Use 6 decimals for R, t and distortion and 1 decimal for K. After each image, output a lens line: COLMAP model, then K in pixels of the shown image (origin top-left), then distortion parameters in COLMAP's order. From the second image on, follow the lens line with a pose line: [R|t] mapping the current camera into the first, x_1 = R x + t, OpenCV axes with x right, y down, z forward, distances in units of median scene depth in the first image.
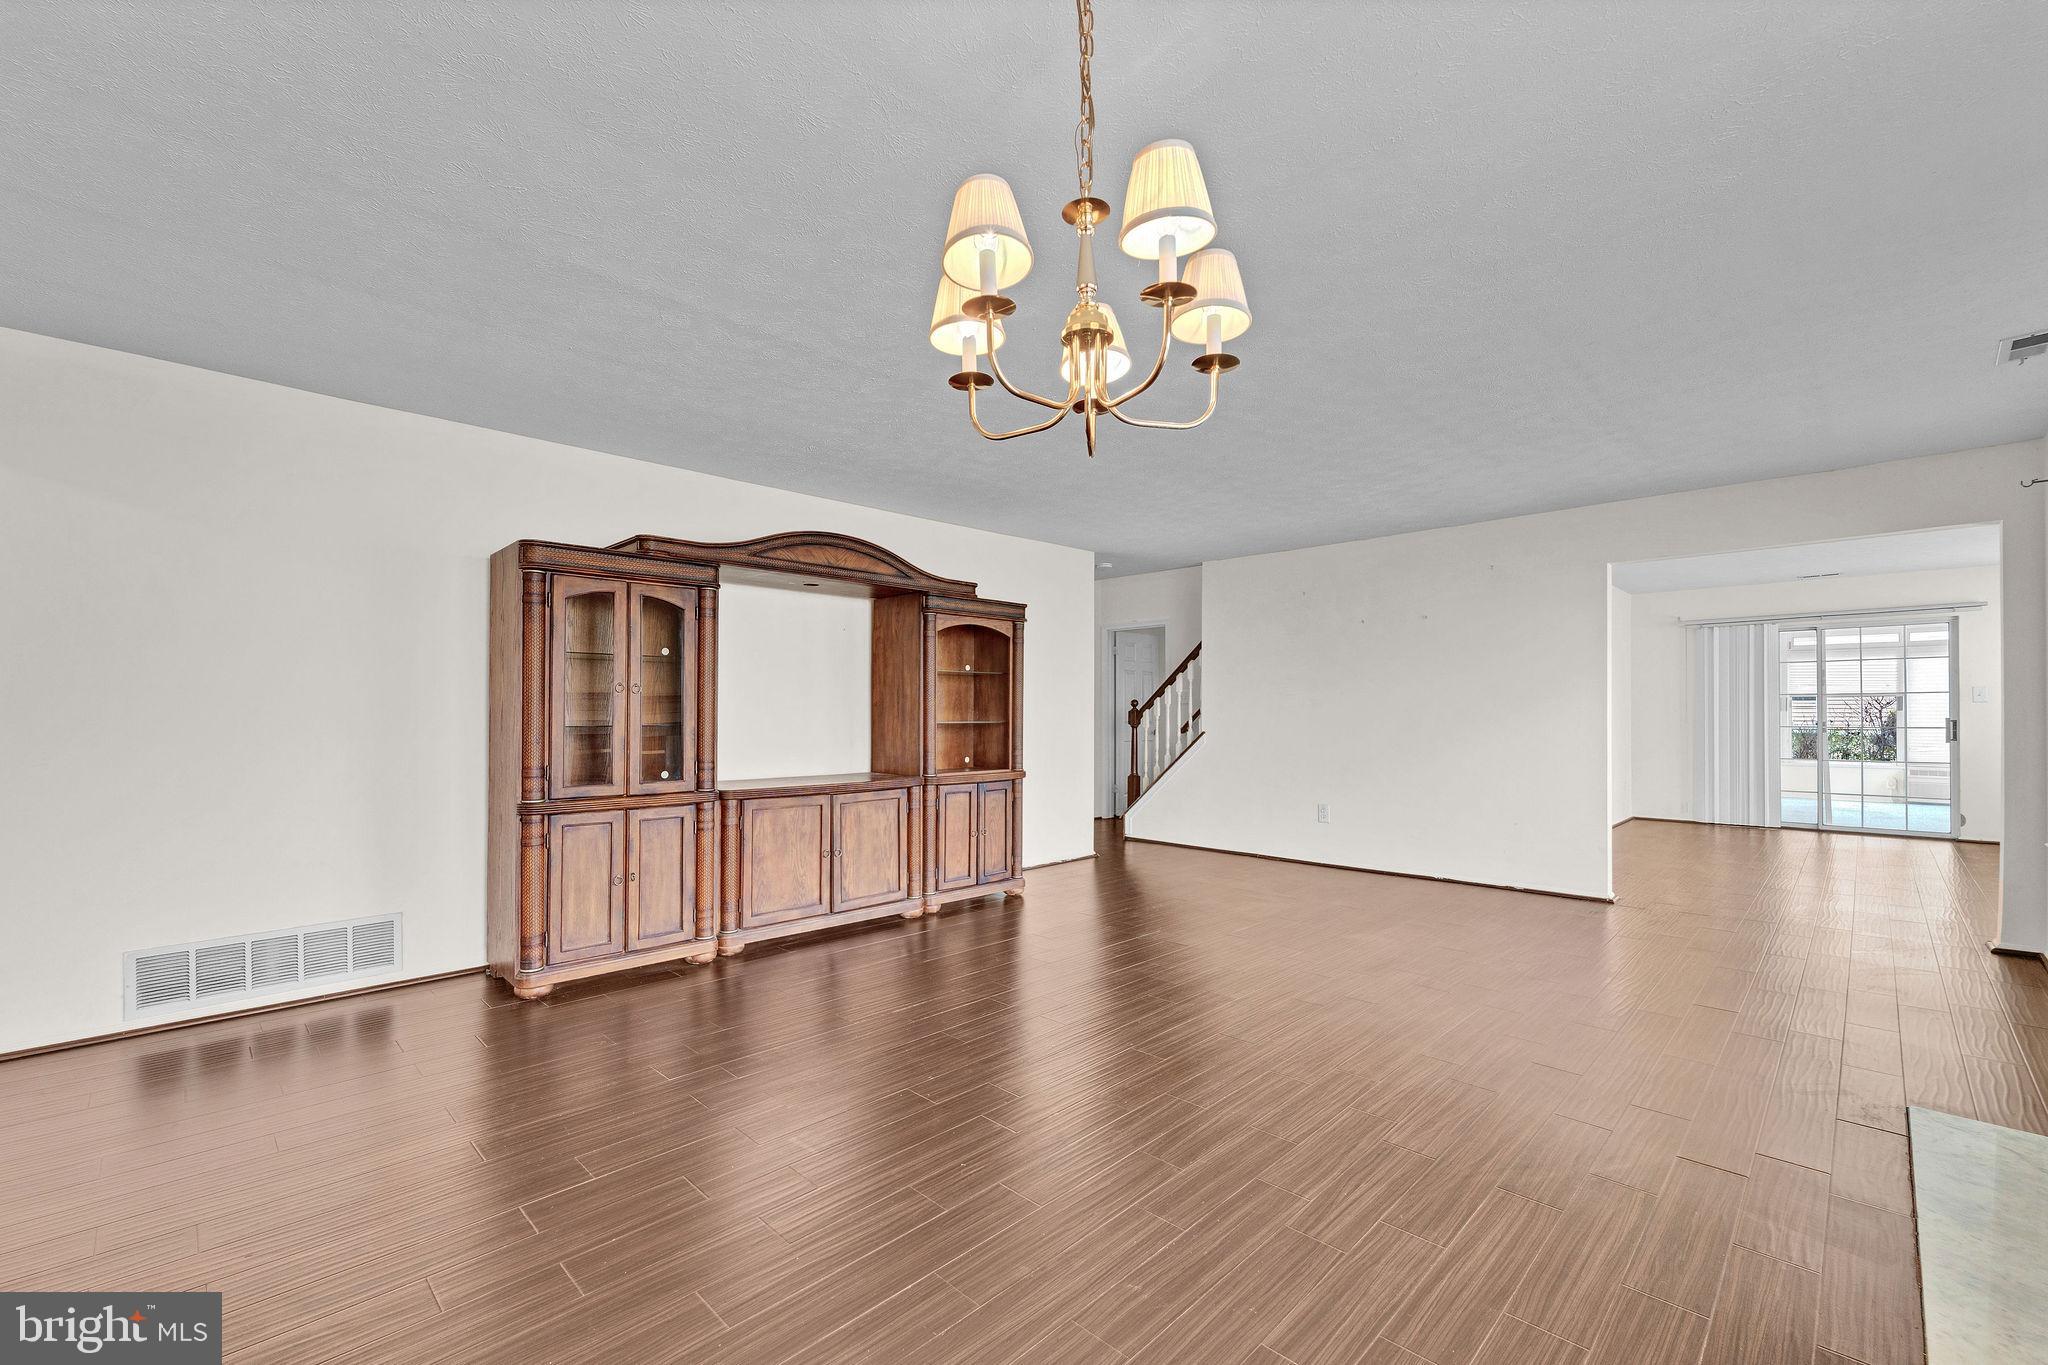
lens RADIAL K [[839.1, 0, 1019.0], [0, 839.1, 694.1], [0, 0, 1]] dist [0.004117, -0.002431]
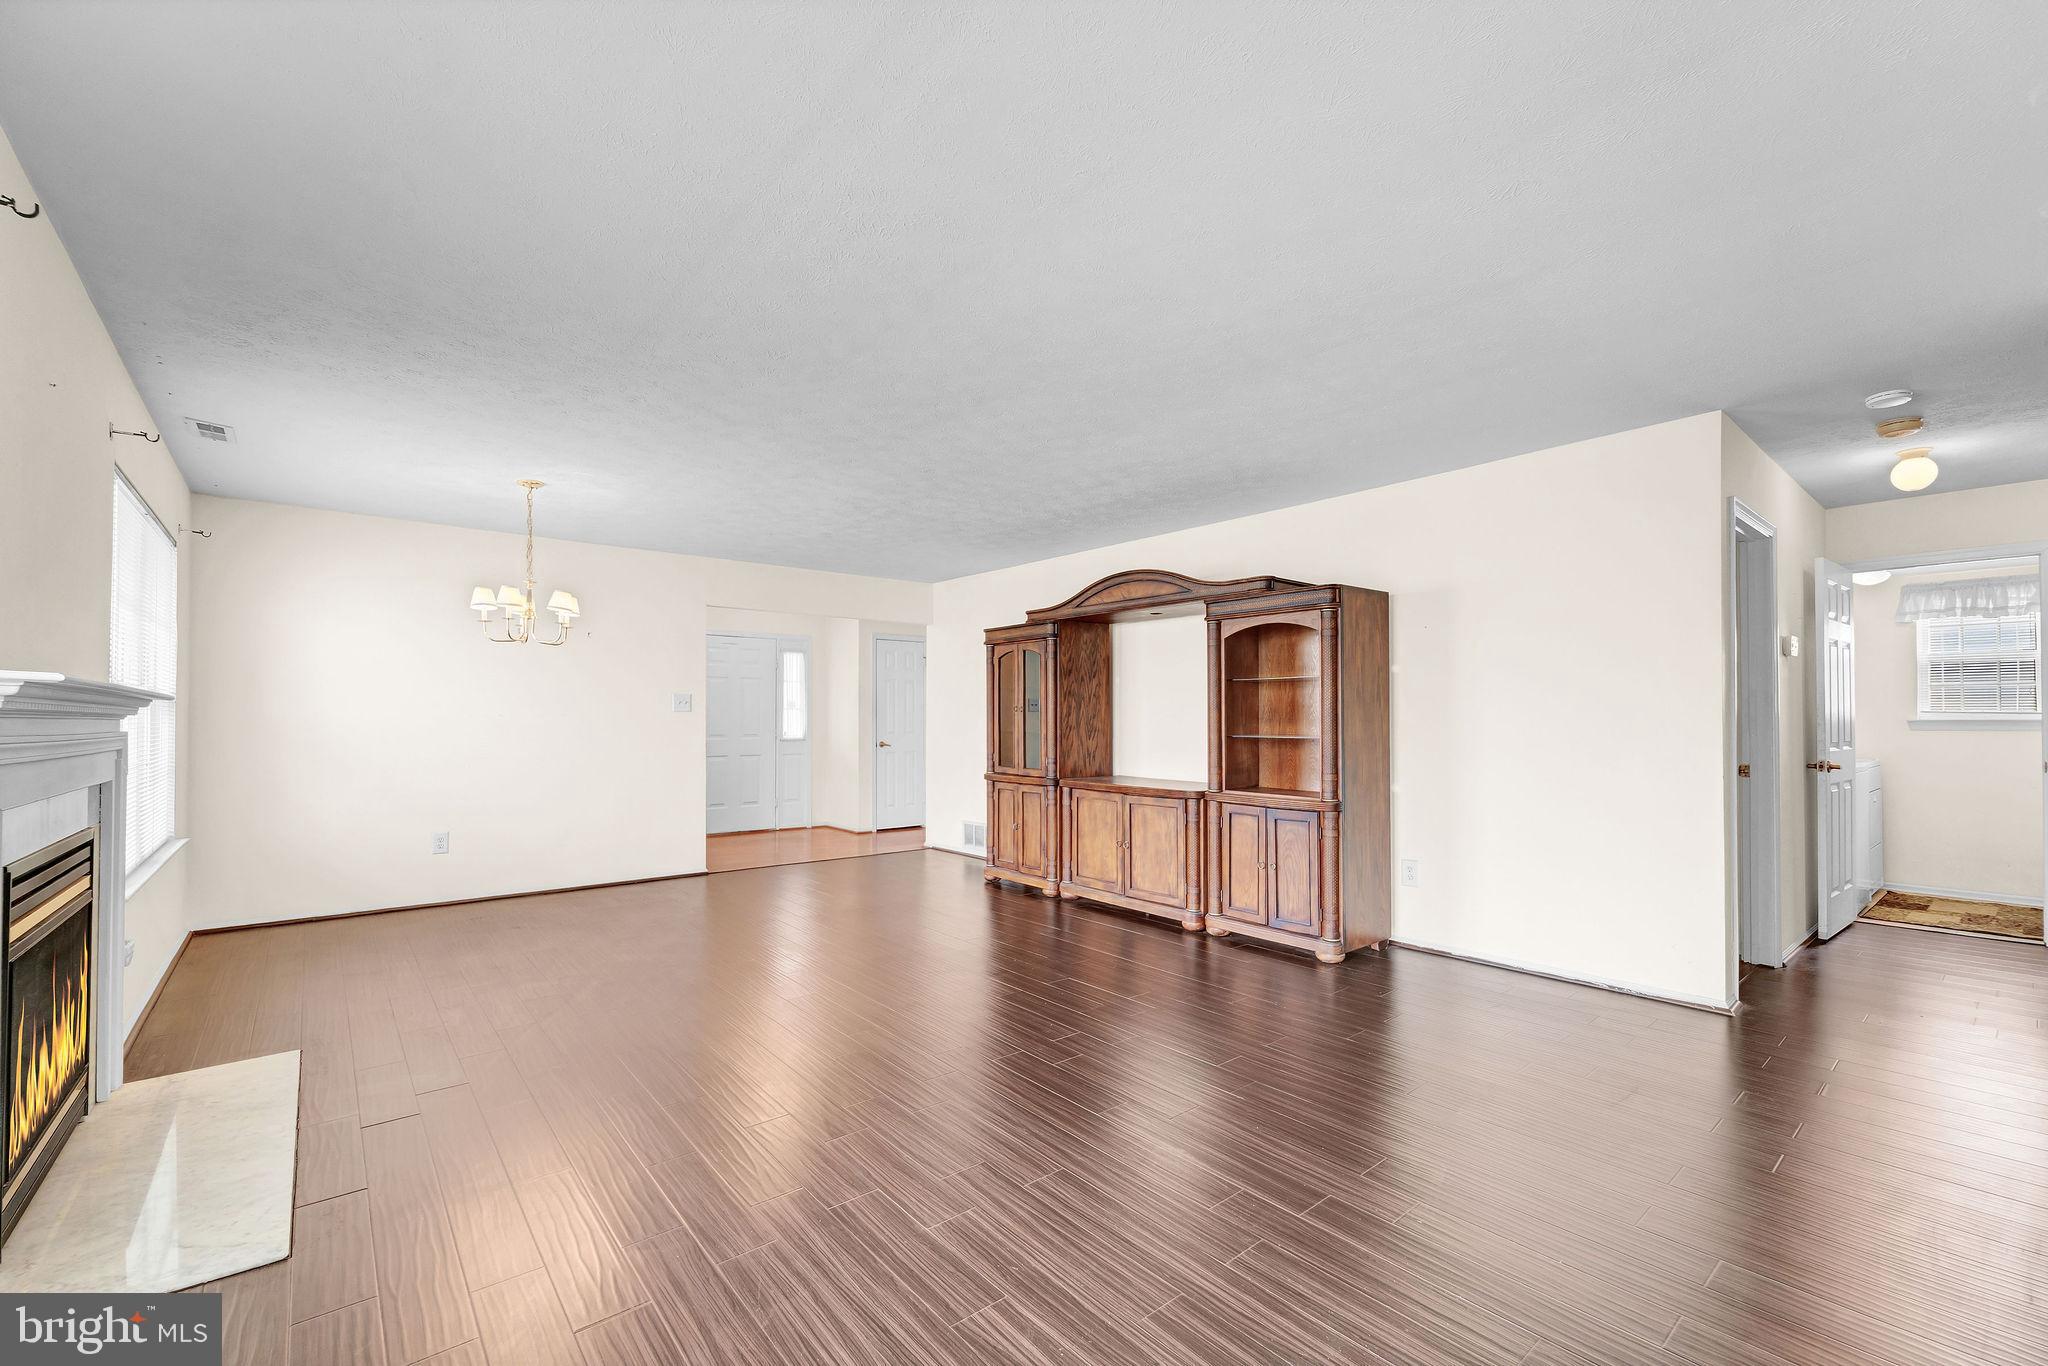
lens RADIAL K [[839.1, 0, 1028.4], [0, 839.1, 712.7], [0, 0, 1]] dist [0.004117, -0.002431]
pose [[-0.079940, -0.015368, -0.996681, 0.907197], [0.015638, 0.999739, -0.016670, 0.021591], [0.996677, -0.016919, -0.079679, 0.909100]]
